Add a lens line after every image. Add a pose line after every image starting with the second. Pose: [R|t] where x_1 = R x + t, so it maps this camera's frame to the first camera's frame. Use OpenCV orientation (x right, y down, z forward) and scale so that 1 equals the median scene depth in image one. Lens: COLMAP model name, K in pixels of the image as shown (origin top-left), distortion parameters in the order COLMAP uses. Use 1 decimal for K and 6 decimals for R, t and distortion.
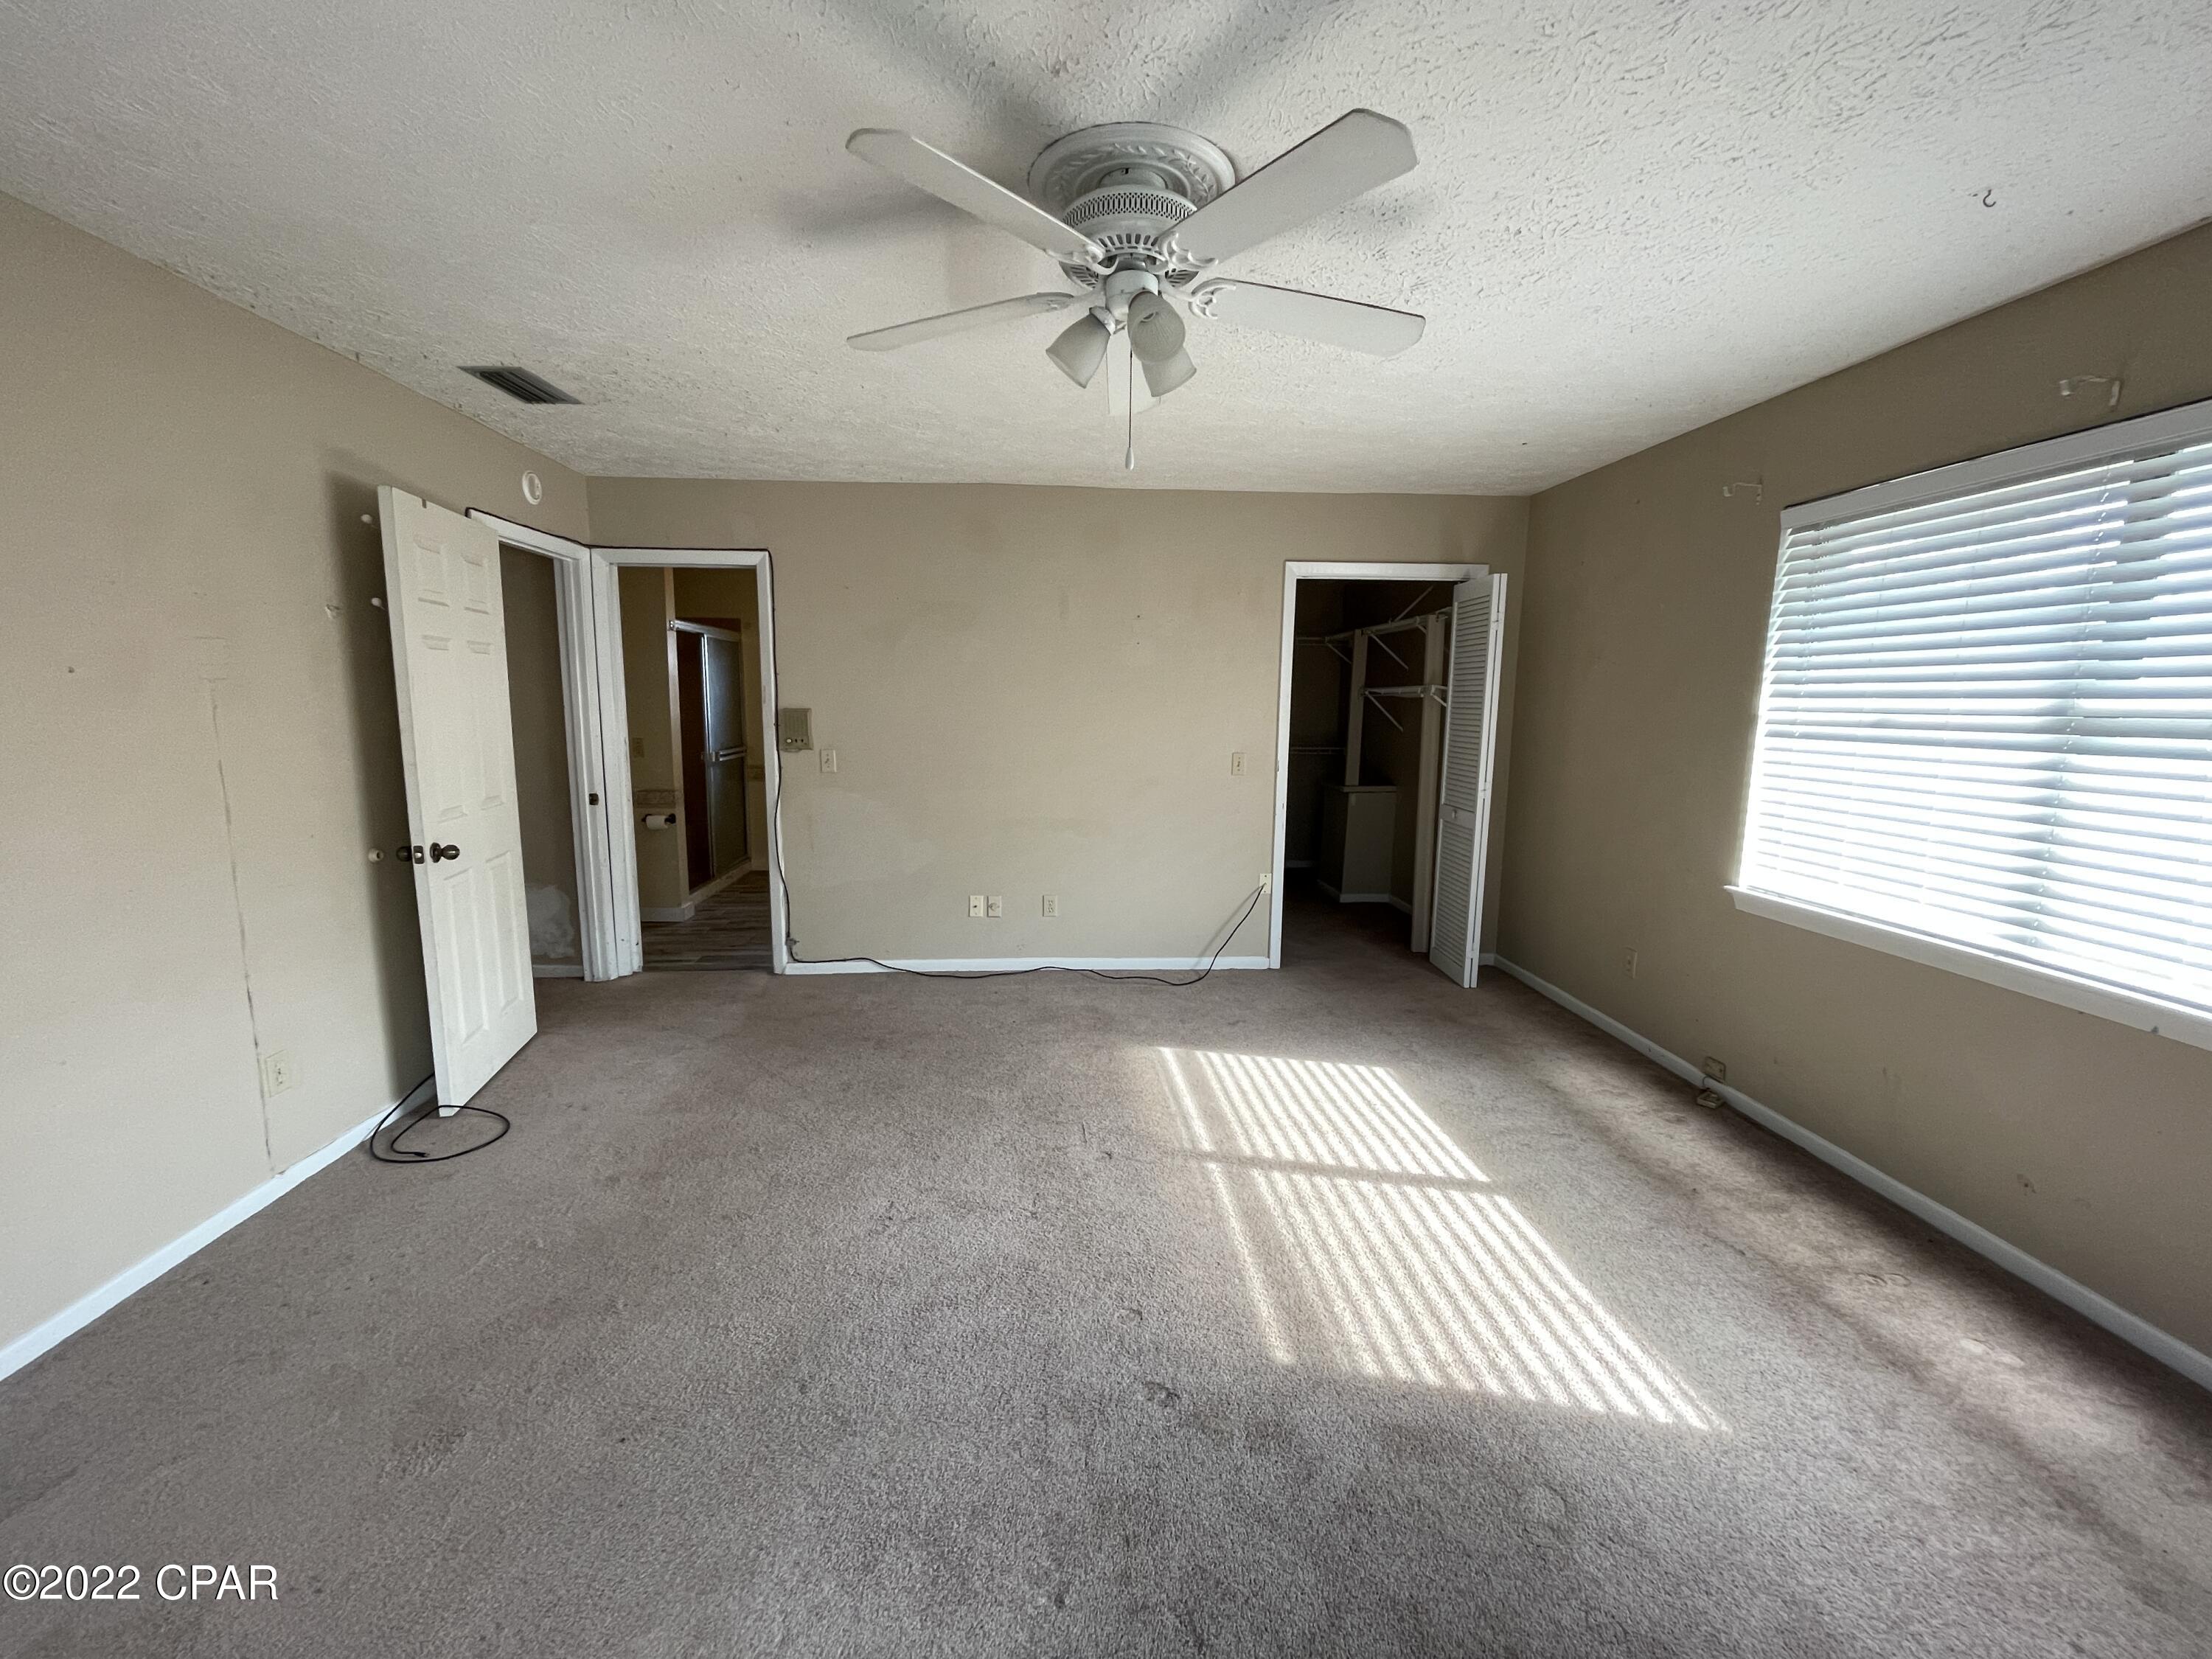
lens RADIAL K [[890.3, 0, 1106.8], [0, 890.3, 824.4], [0, 0, 1]] dist [-0.018187, 0.007526]
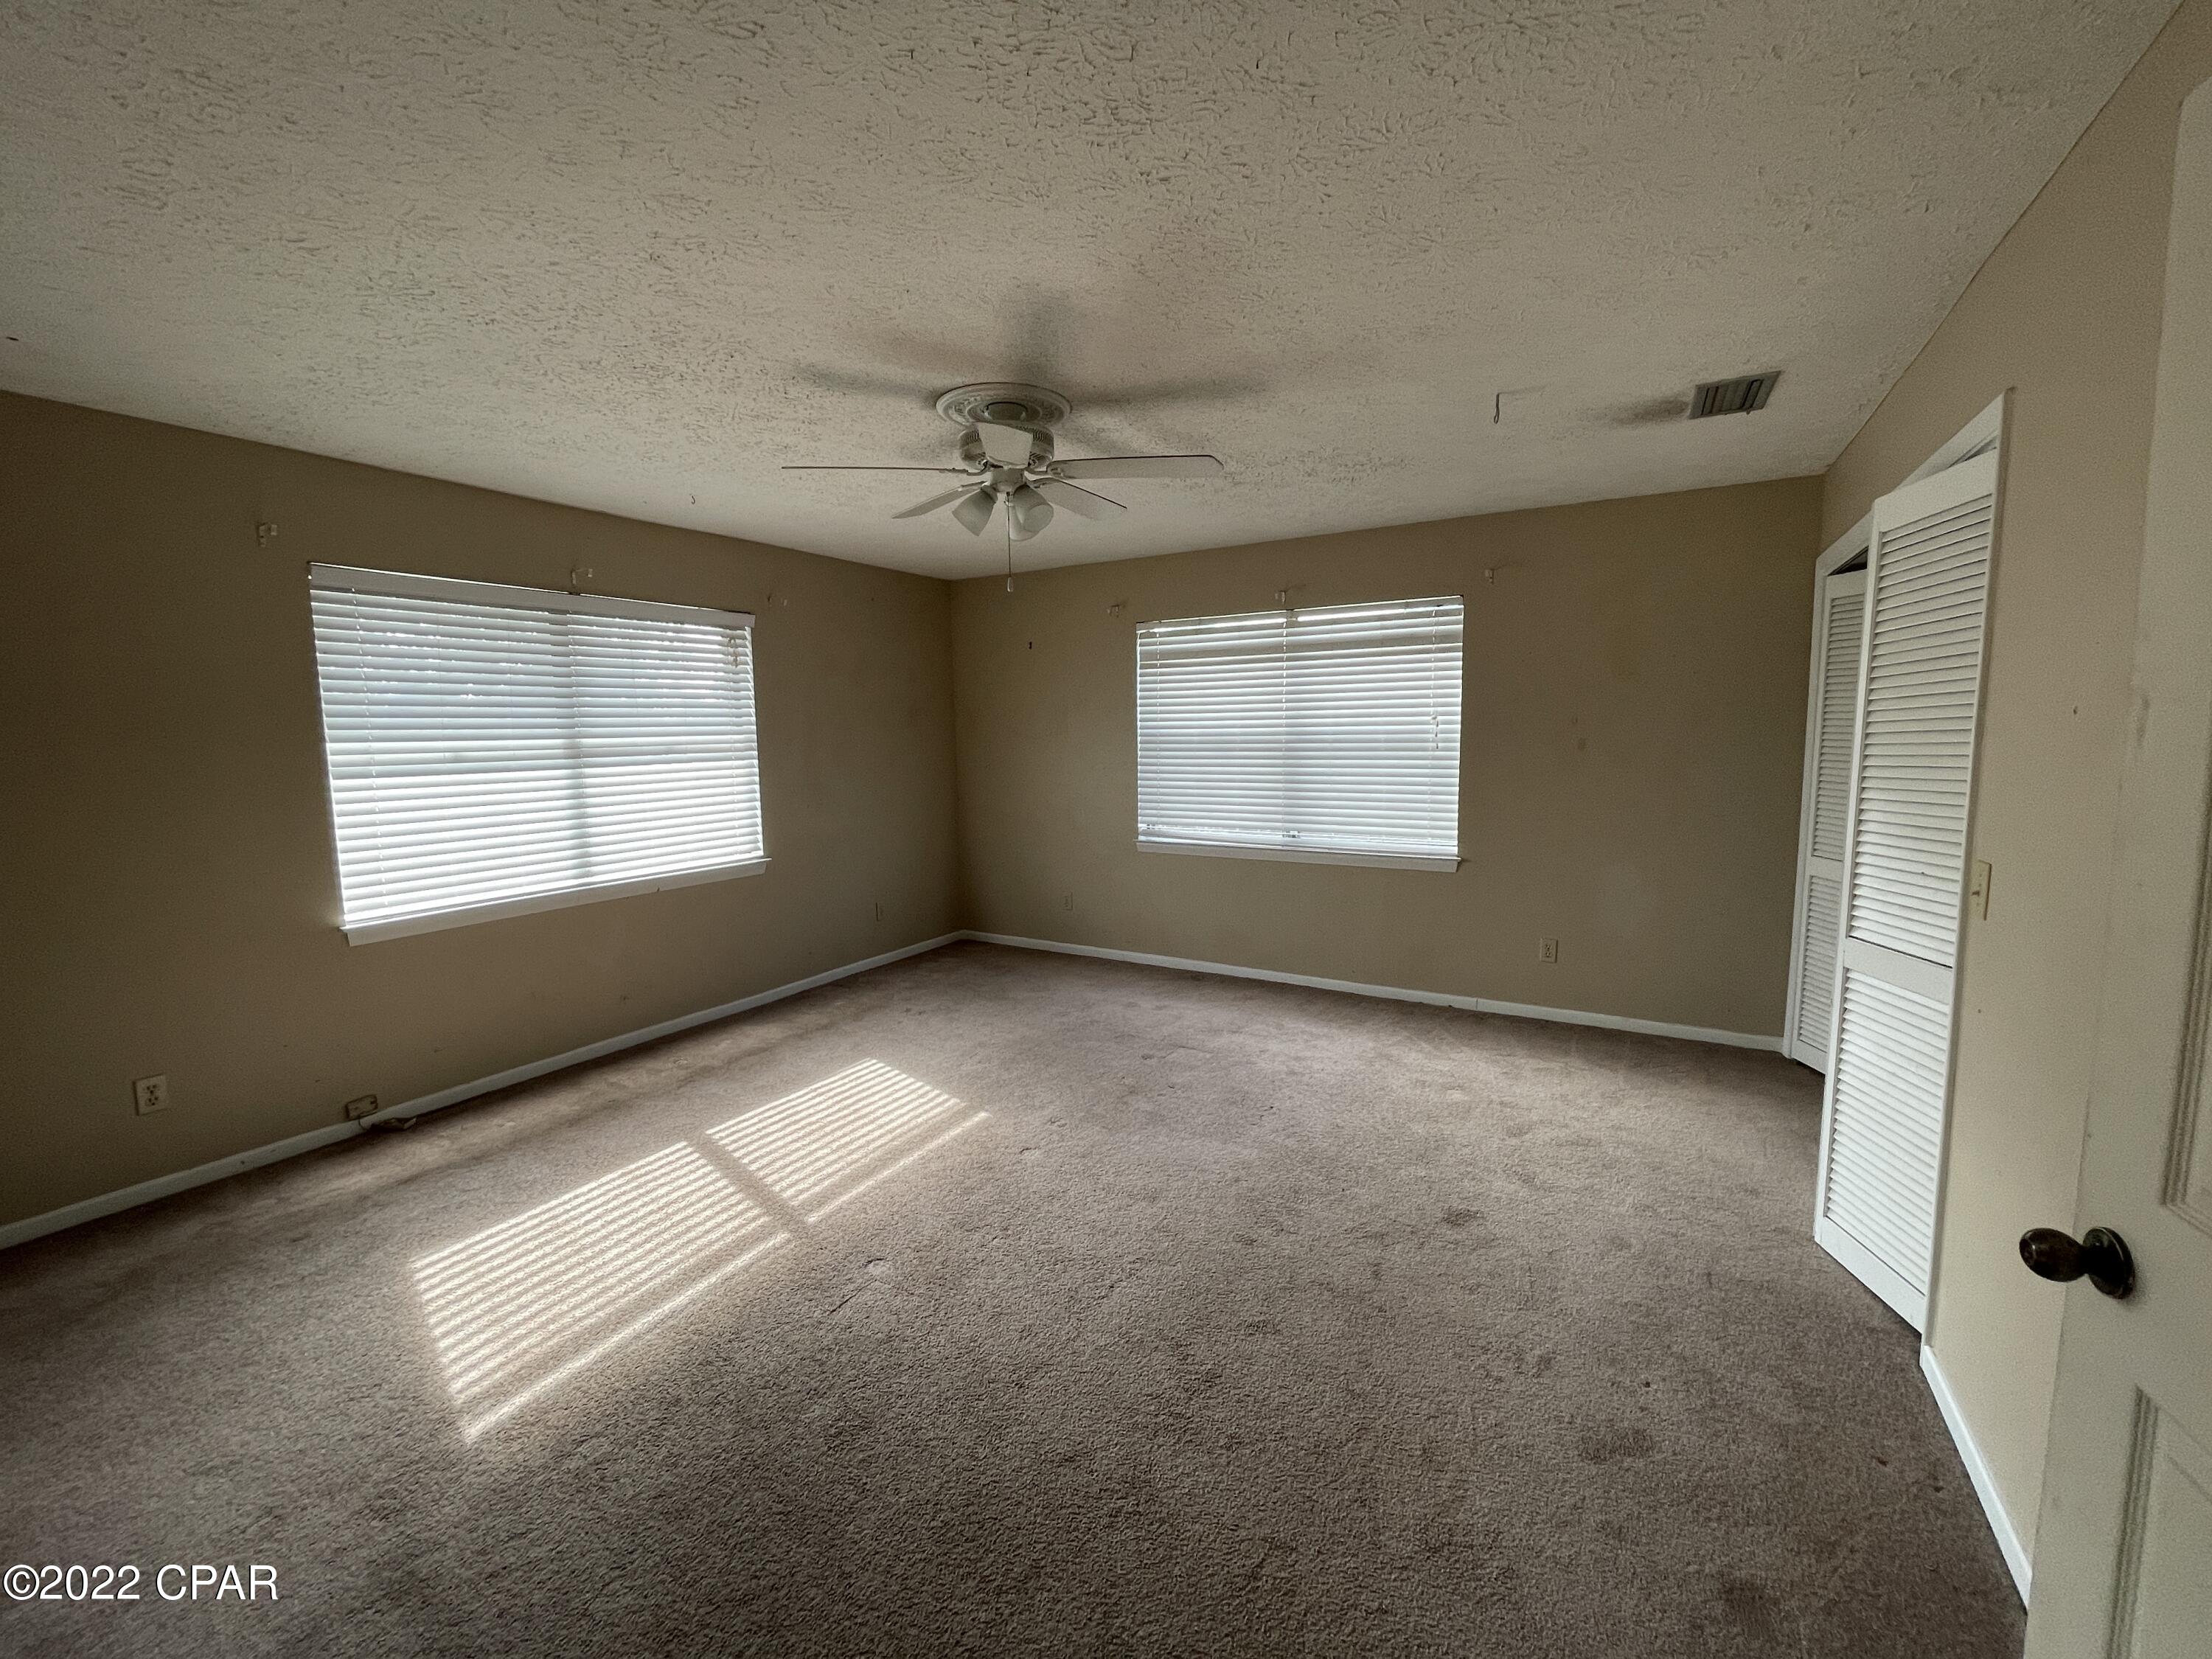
lens RADIAL K [[890.3, 0, 1106.8], [0, 890.3, 824.4], [0, 0, 1]] dist [-0.018187, 0.007526]
pose [[-0.825151, -0.058498, 0.561875, -0.712073], [0.084992, 0.970447, 0.225852, -0.243524], [-0.558482, 0.234117, -0.795794, 1.583113]]
